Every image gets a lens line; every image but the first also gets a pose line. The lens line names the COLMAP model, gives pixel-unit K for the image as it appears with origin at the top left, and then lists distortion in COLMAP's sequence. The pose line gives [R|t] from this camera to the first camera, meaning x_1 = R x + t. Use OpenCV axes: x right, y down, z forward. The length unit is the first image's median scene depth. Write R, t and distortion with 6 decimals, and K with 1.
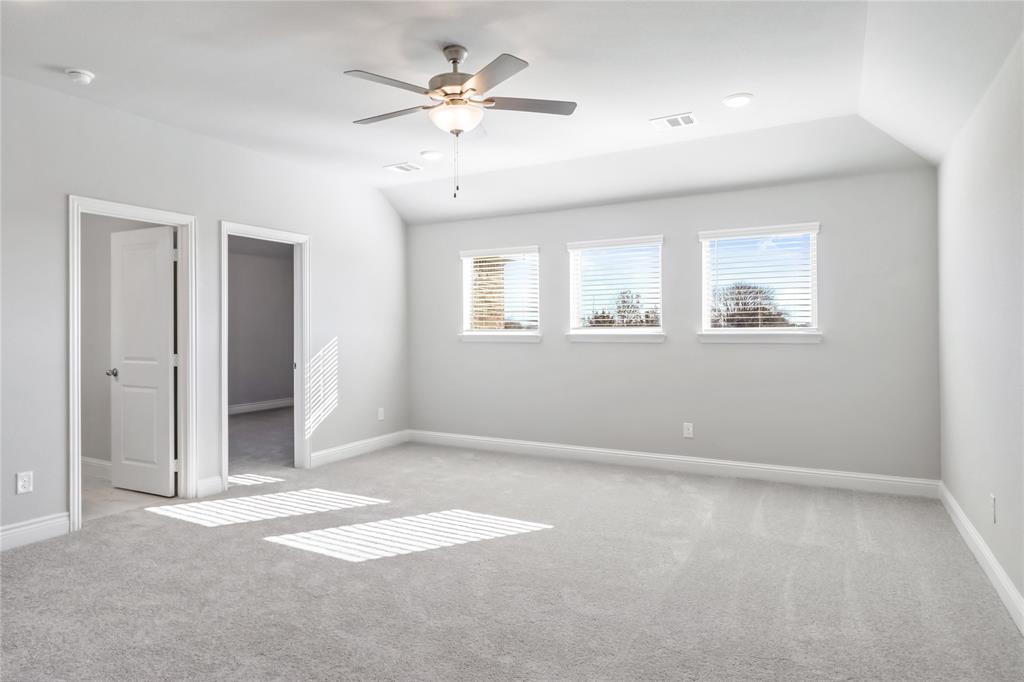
lens RADIAL K [[599.2, 0, 508.8], [0, 599.2, 335.2], [0, 0, 1]] dist [0.004712, -0.011024]
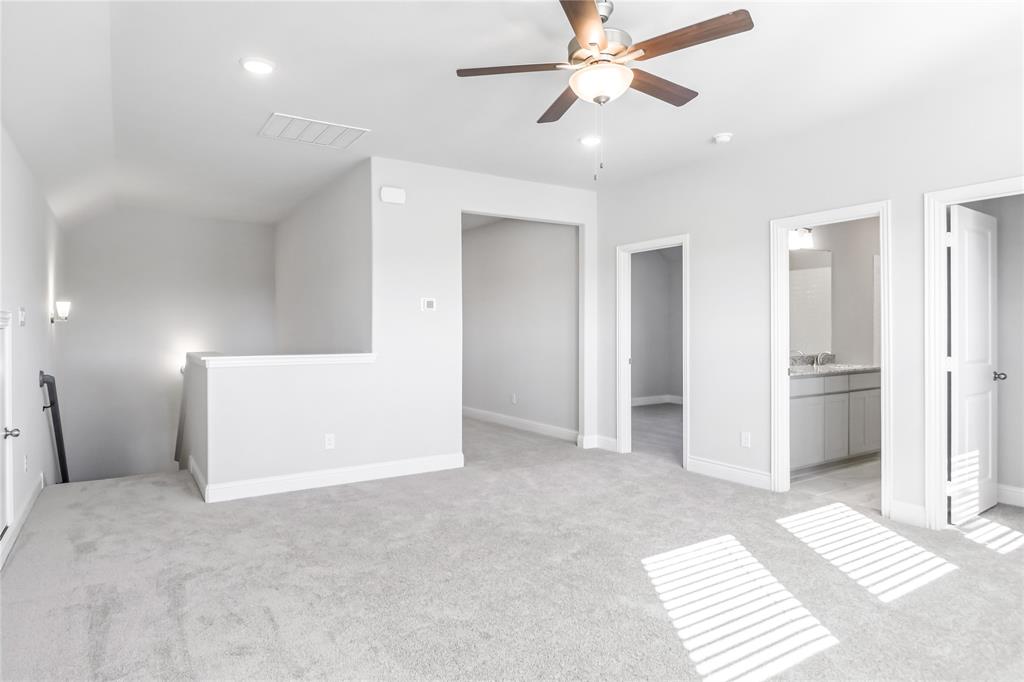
lens RADIAL K [[599.2, 0, 509.1], [0, 599.2, 338.1], [0, 0, 1]] dist [0.004712, -0.011024]
pose [[-0.475577, 0.022215, -0.879394, 0.706701], [0.004855, 0.999732, 0.022630, -0.024241], [0.879661, 0.006493, -0.475557, 1.230592]]
